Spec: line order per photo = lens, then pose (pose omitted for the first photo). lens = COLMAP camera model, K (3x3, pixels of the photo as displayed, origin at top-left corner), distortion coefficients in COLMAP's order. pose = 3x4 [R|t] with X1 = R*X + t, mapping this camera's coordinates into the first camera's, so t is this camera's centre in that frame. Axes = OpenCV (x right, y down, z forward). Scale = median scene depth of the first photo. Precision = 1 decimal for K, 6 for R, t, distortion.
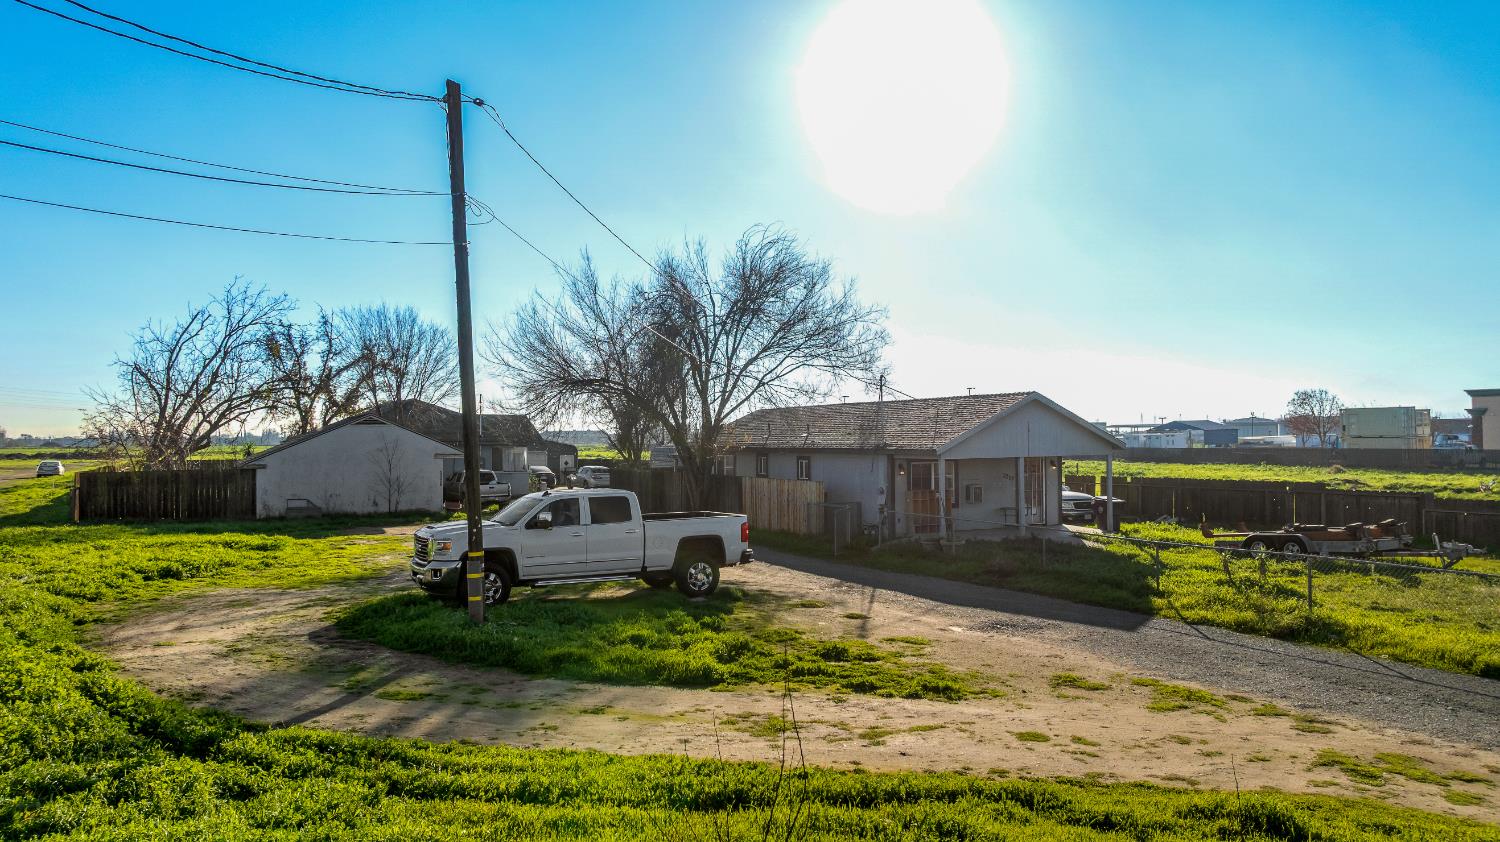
lens RADIAL K [[1032.6, 0, 750.0], [0, 1032.6, 421.0], [0, 0, 1]] dist [-0.025504, 0.000731]
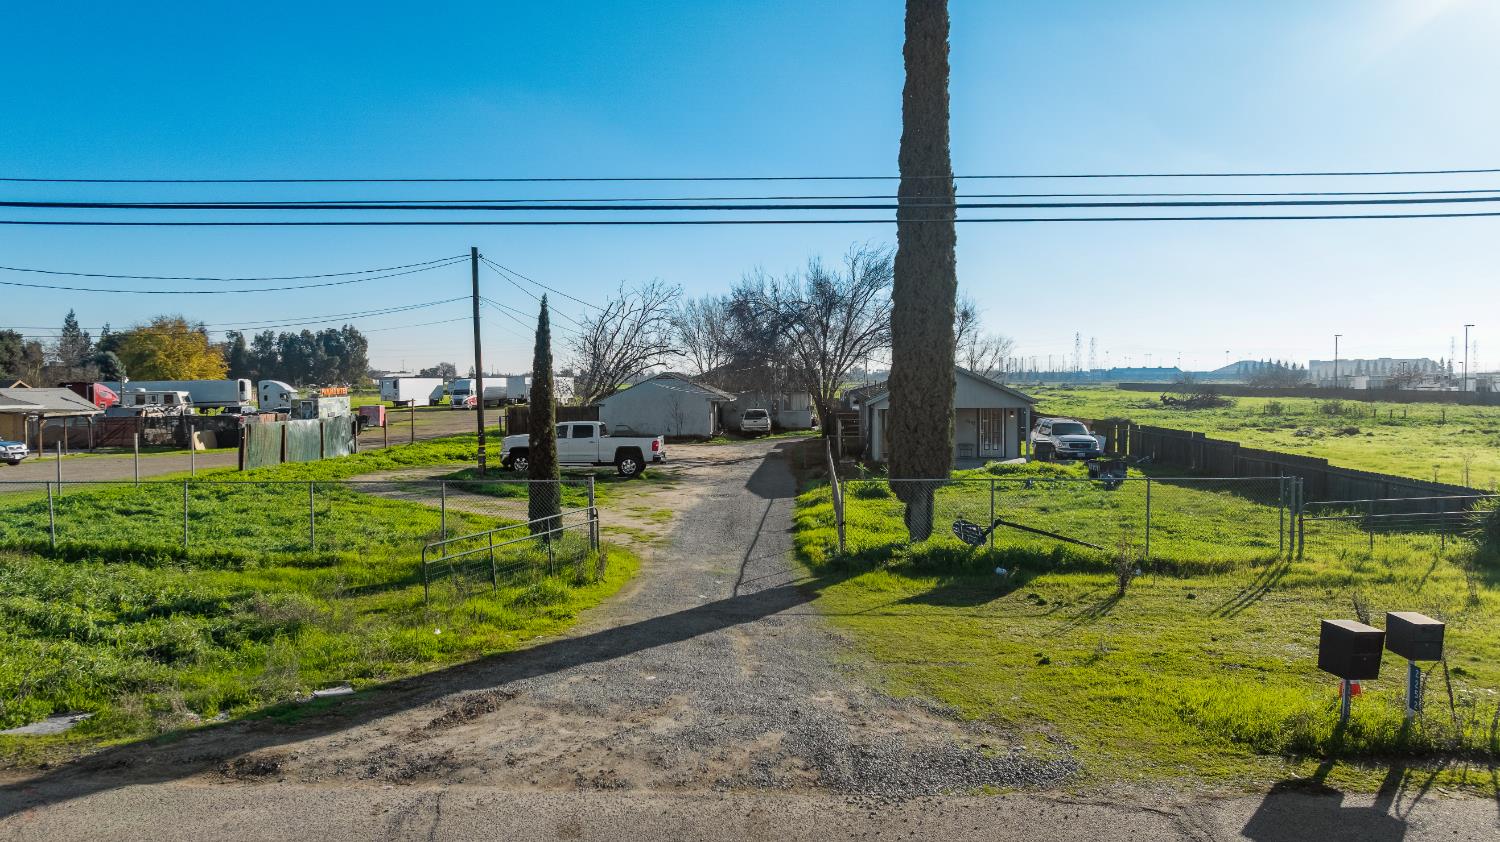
lens RADIAL K [[1032.6, 0, 750.0], [0, 1032.6, 421.0], [0, 0, 1]] dist [-0.025504, 0.000731]
pose [[0.859616, 0.024084, -0.510372, 0.659256], [0.007401, 0.998197, 0.059569, -0.030315], [0.510886, -0.054984, 0.857888, -0.327229]]
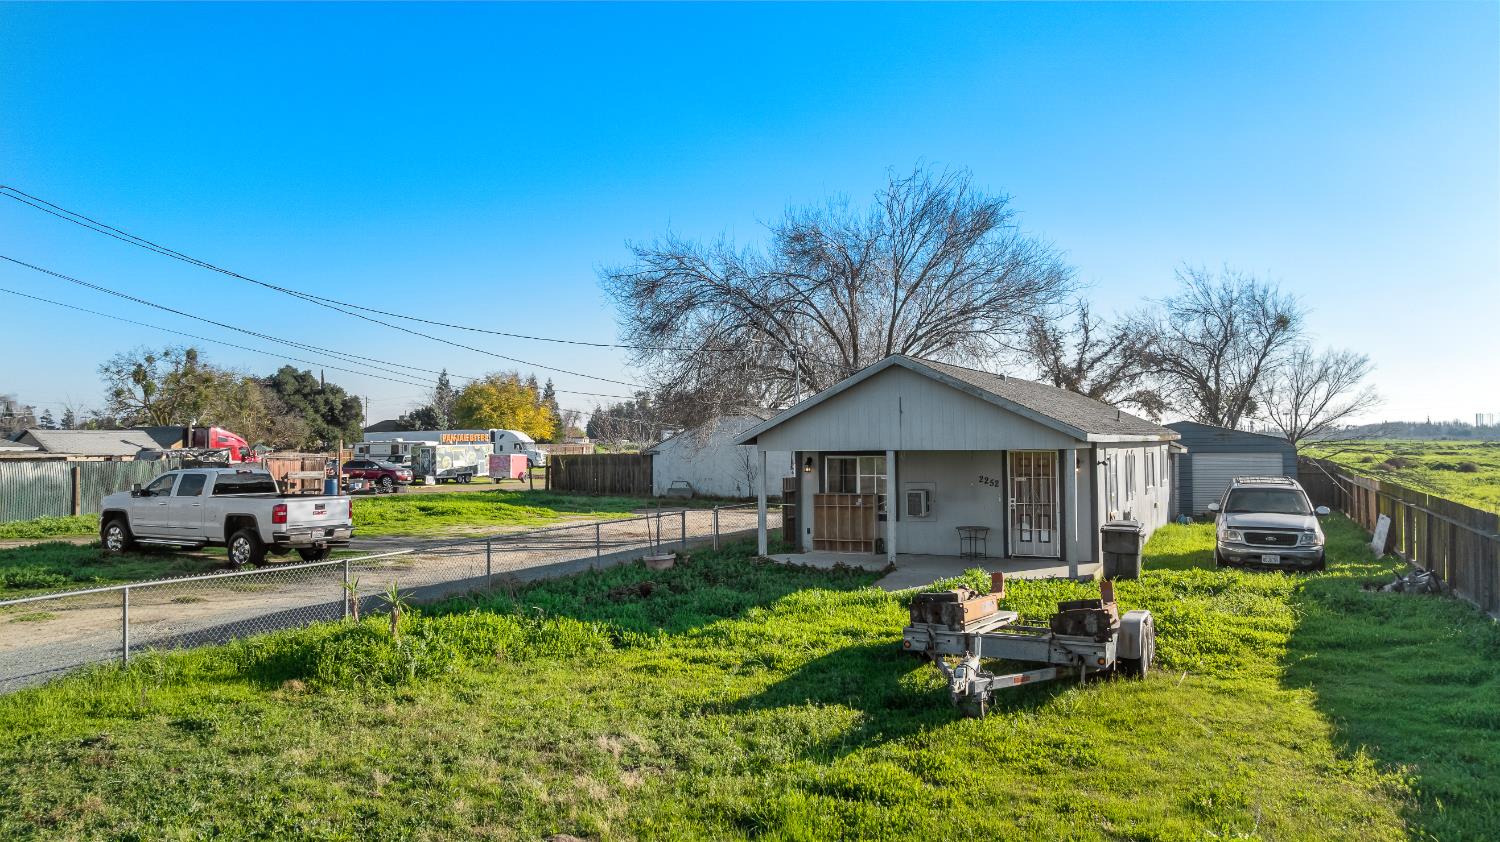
lens RADIAL K [[1032.6, 0, 750.0], [0, 1032.6, 421.0], [0, 0, 1]] dist [-0.025504, 0.000731]
pose [[0.582564, -0.010482, -0.812718, 0.653720], [0.015503, 0.999878, -0.001783, 0.013264], [0.812637, -0.011561, 0.582655, 0.455468]]
